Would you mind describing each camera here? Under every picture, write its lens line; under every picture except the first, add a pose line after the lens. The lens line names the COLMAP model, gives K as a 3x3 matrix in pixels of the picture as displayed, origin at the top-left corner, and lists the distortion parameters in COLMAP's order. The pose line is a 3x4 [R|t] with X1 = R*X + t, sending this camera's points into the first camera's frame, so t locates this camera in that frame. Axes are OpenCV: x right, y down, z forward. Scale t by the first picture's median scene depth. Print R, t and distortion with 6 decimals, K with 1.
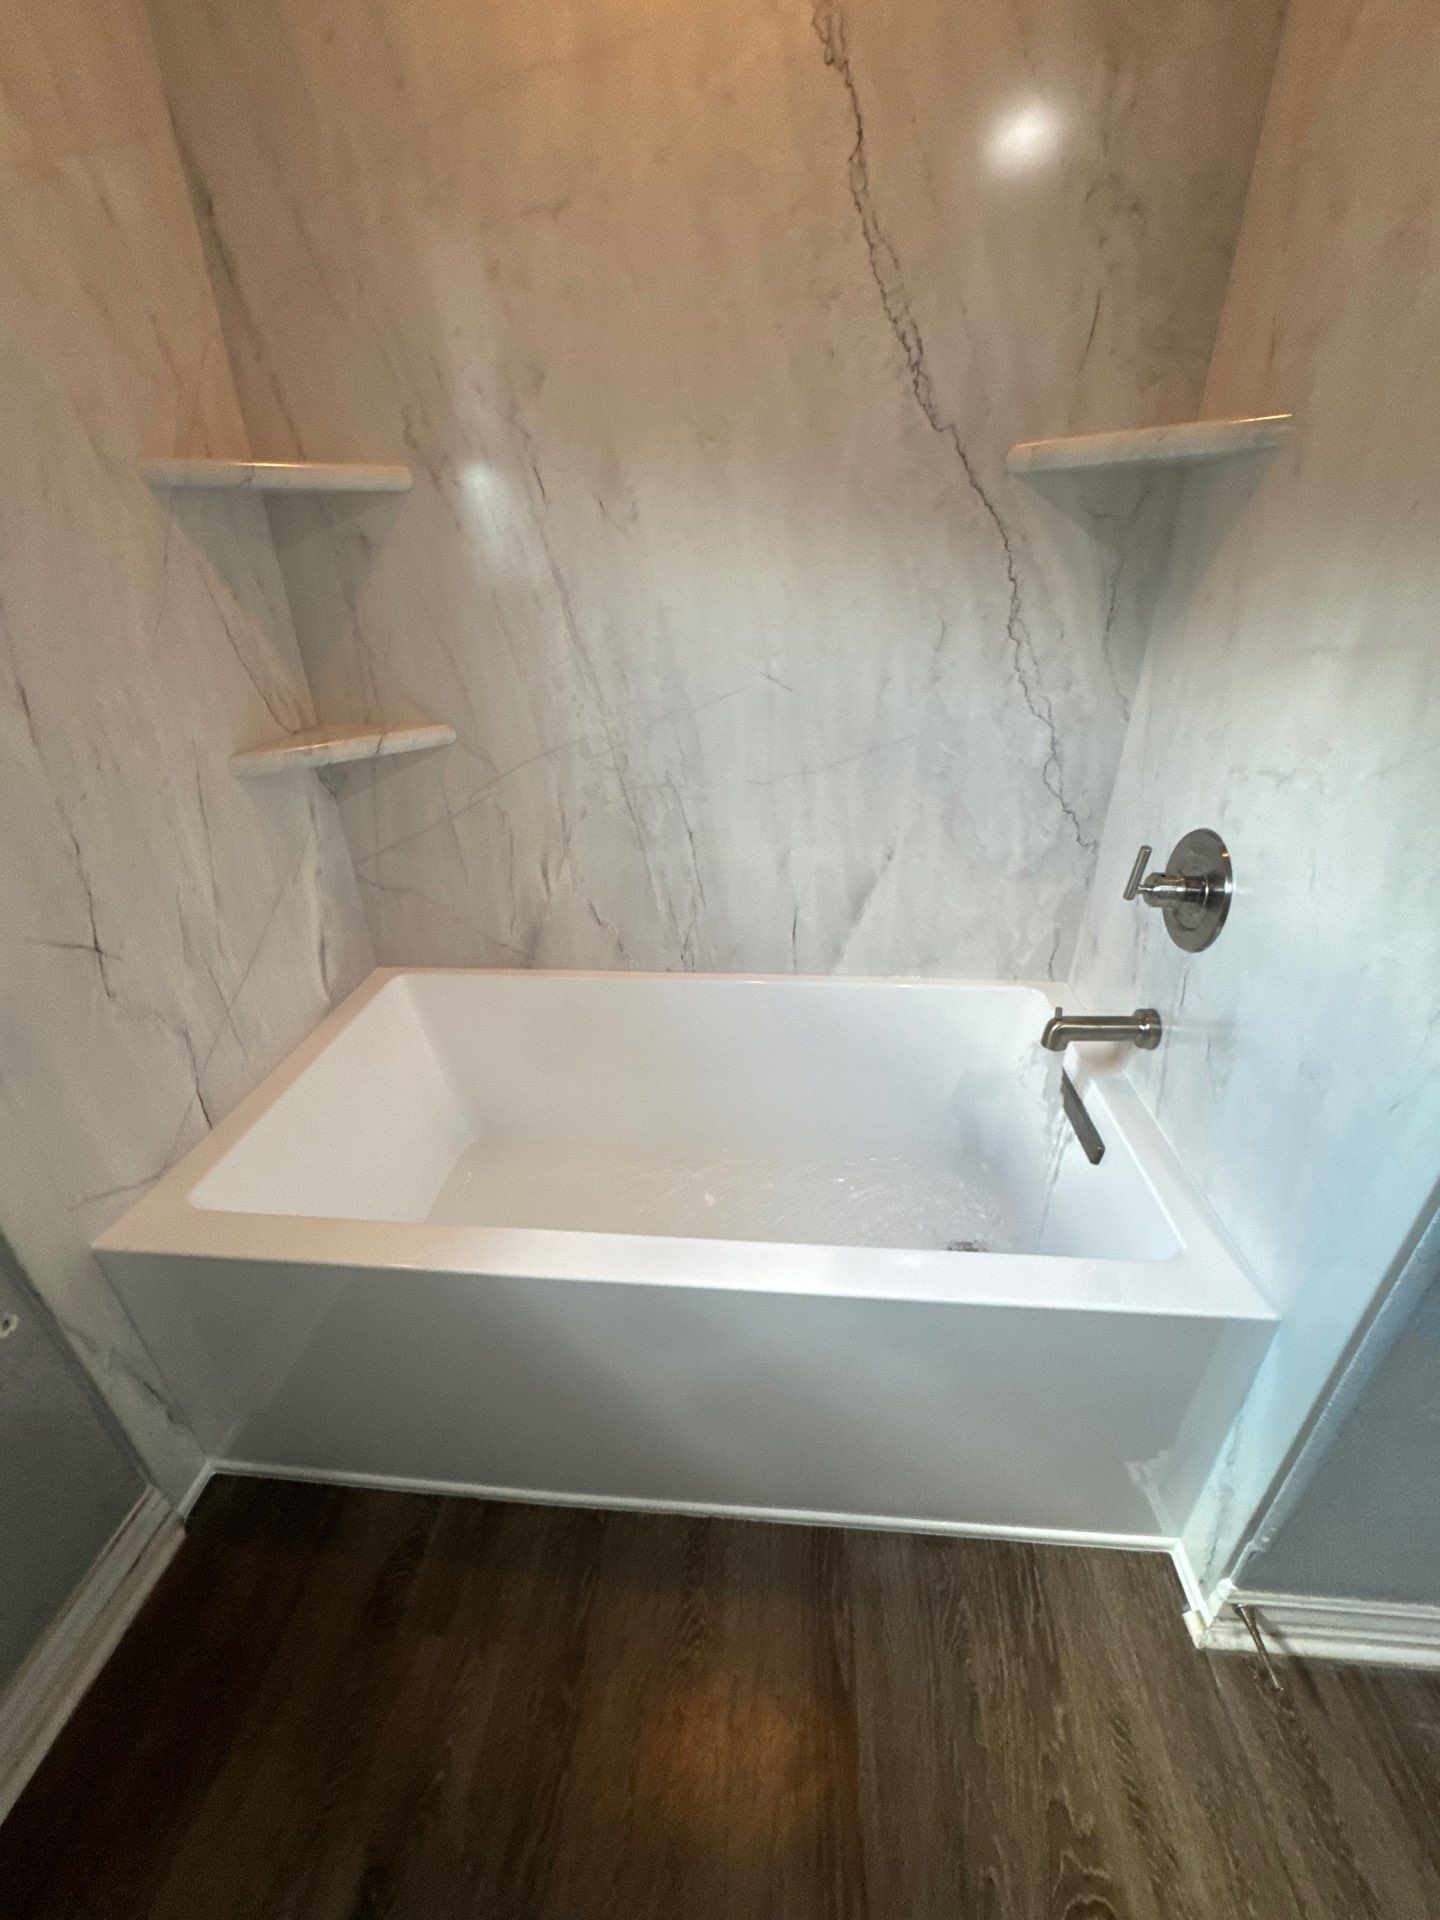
lens RADIAL K [[767.2, 0, 720.0], [0, 767.2, 960.0], [0, 0, 1]] dist [-0.002881, -0.000340]
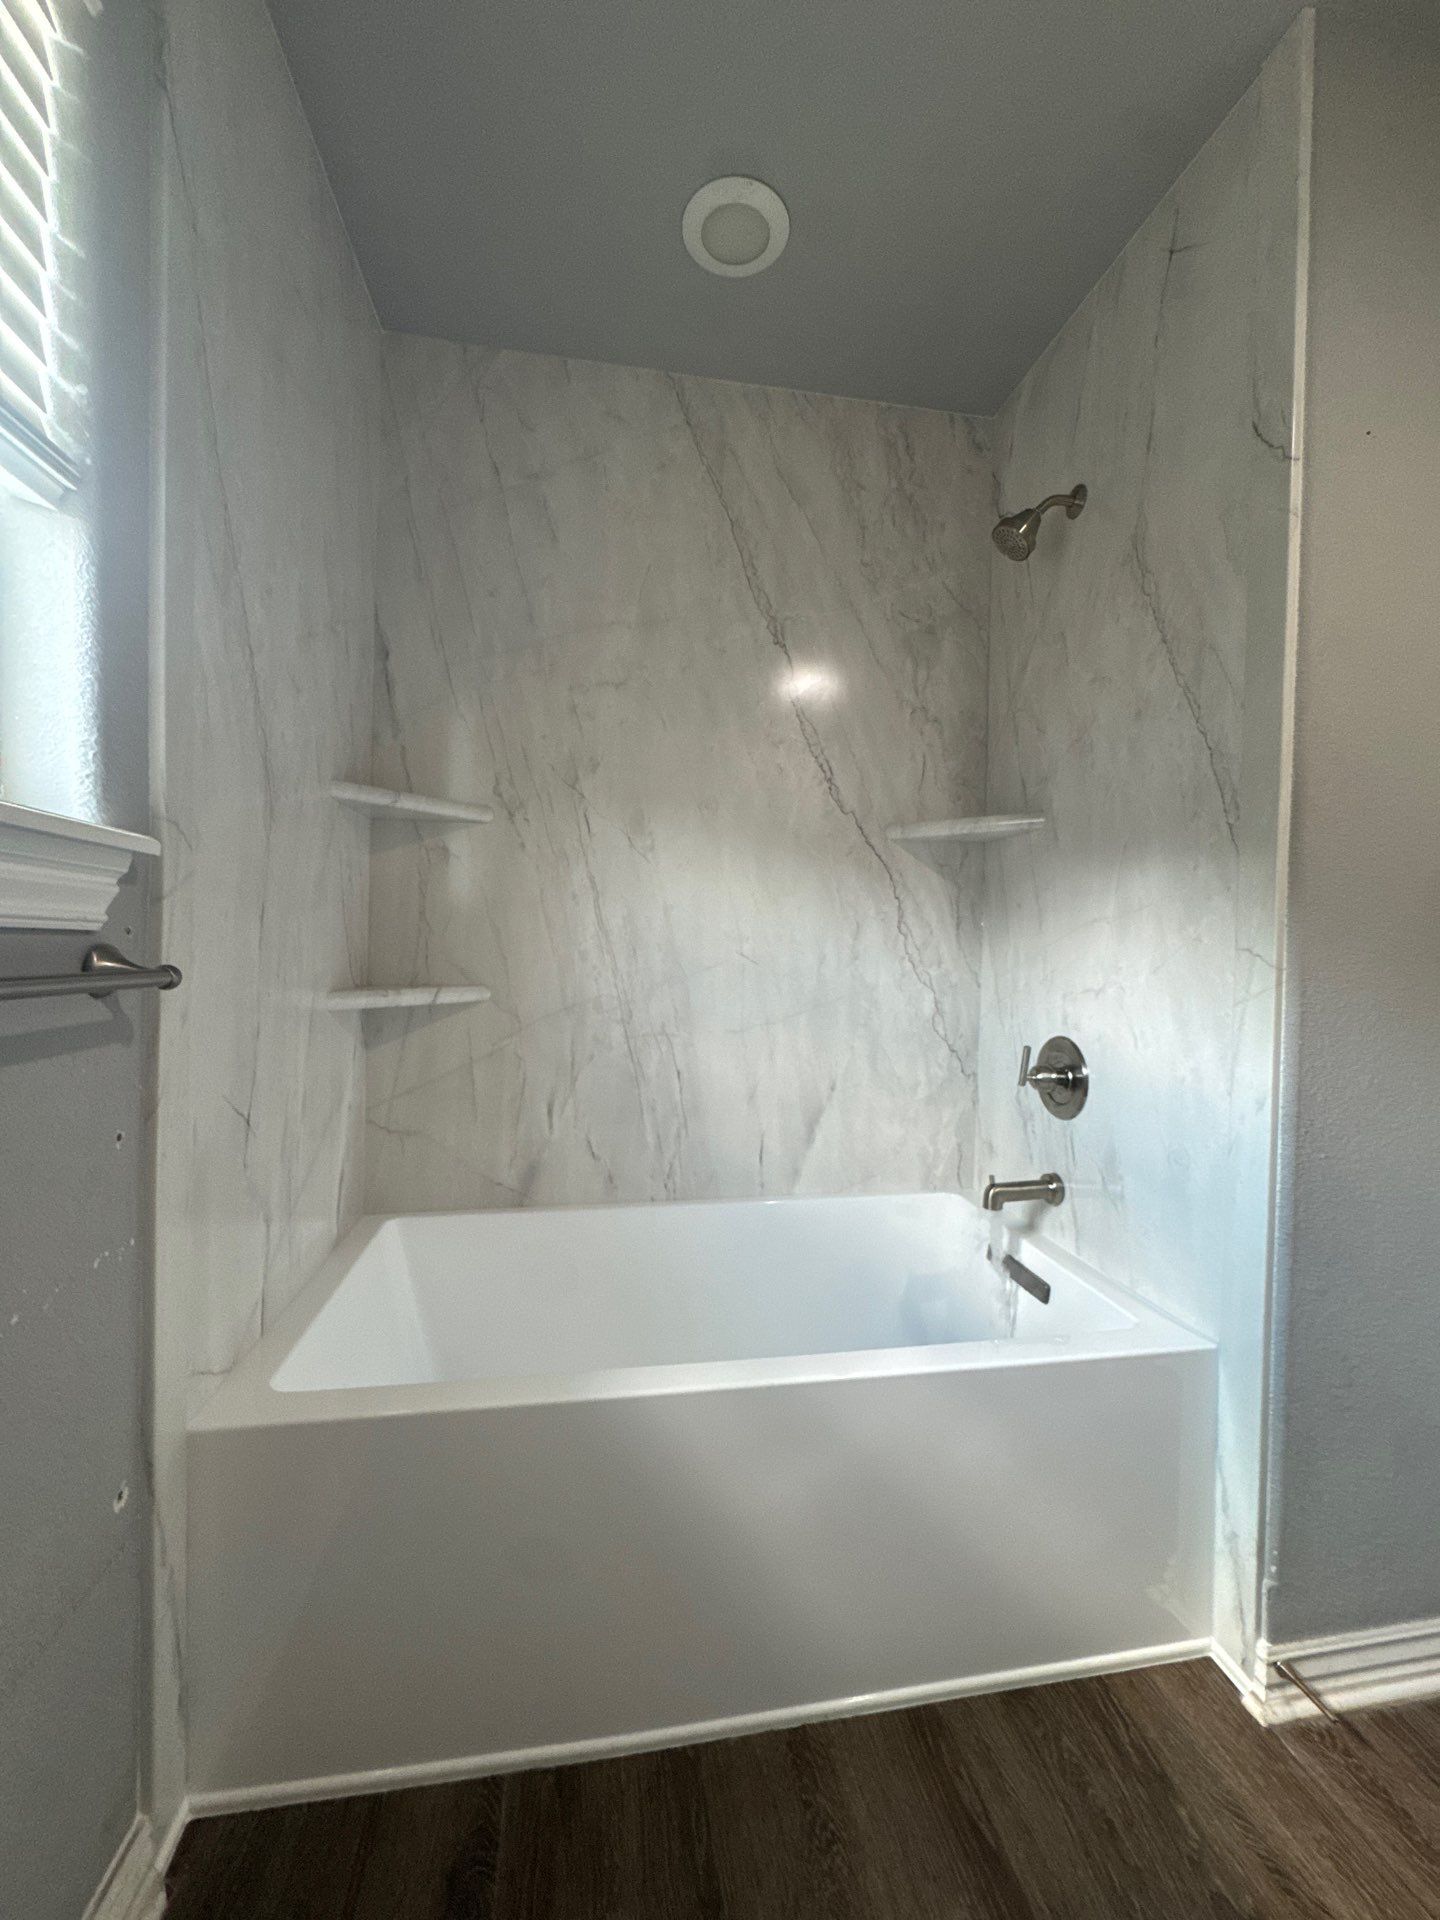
lens RADIAL K [[771.4, 0, 720.0], [0, 771.4, 960.0], [0, 0, 1]] dist [-0.001849, 0.000134]
pose [[0.967306, 0.030430, 0.251780, -0.351626], [0.085539, 0.895457, -0.436851, 0.264532], [-0.238752, 0.444106, 0.863578, -0.202800]]
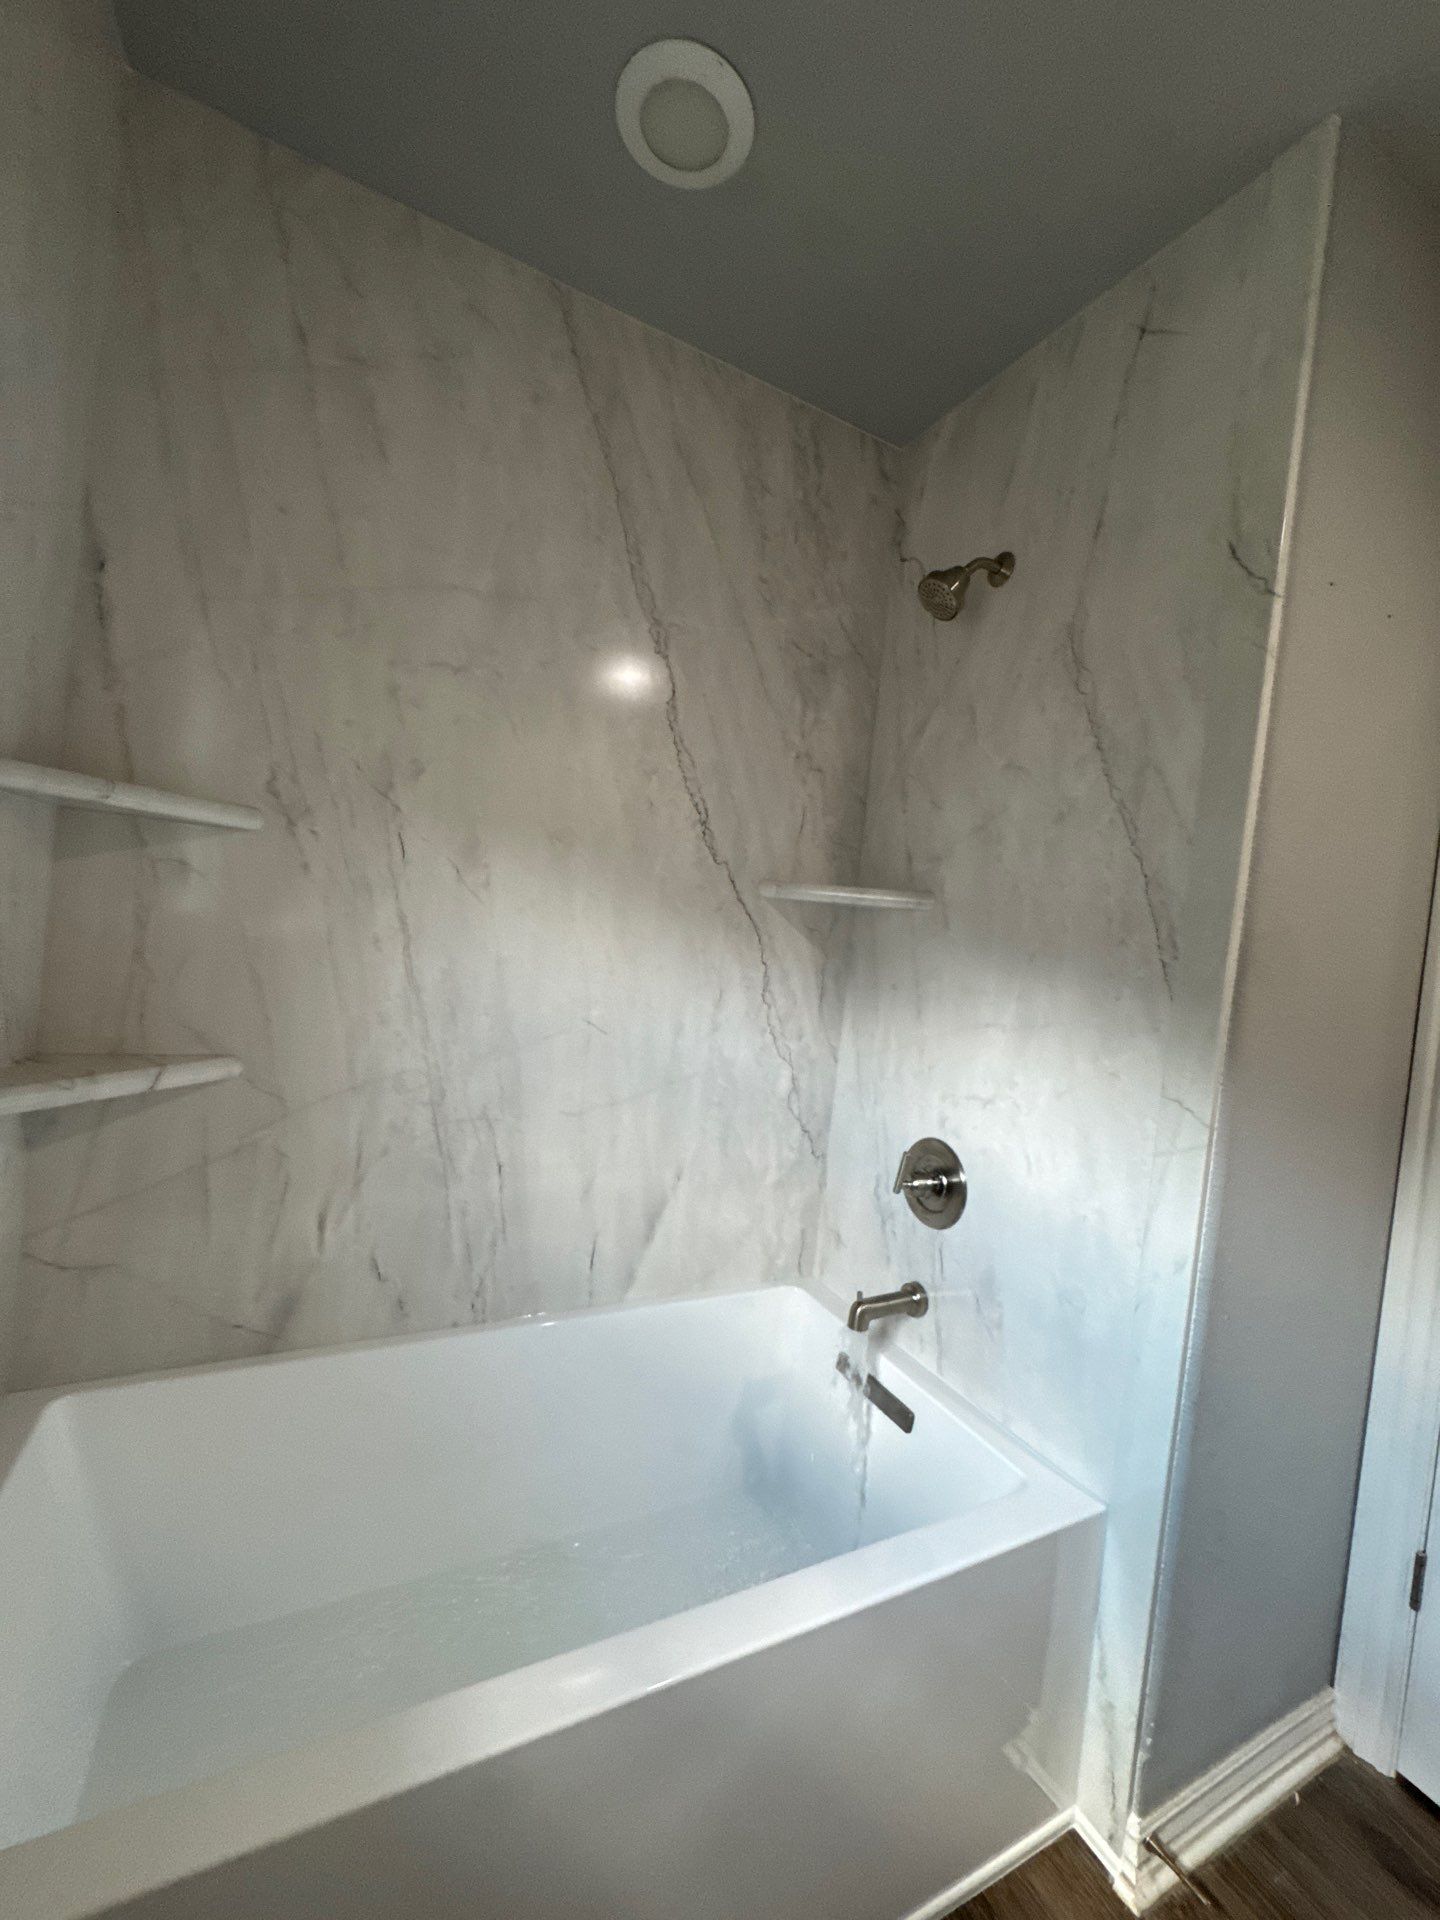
lens RADIAL K [[771.4, 0, 720.0], [0, 771.4, 960.0], [0, 0, 1]] dist [-0.001849, 0.000134]
pose [[0.838631, 0.086279, 0.537824, -0.432099], [0.144232, 0.916958, -0.372002, 0.002910], [-0.525258, 0.389544, 0.756545, -0.010892]]
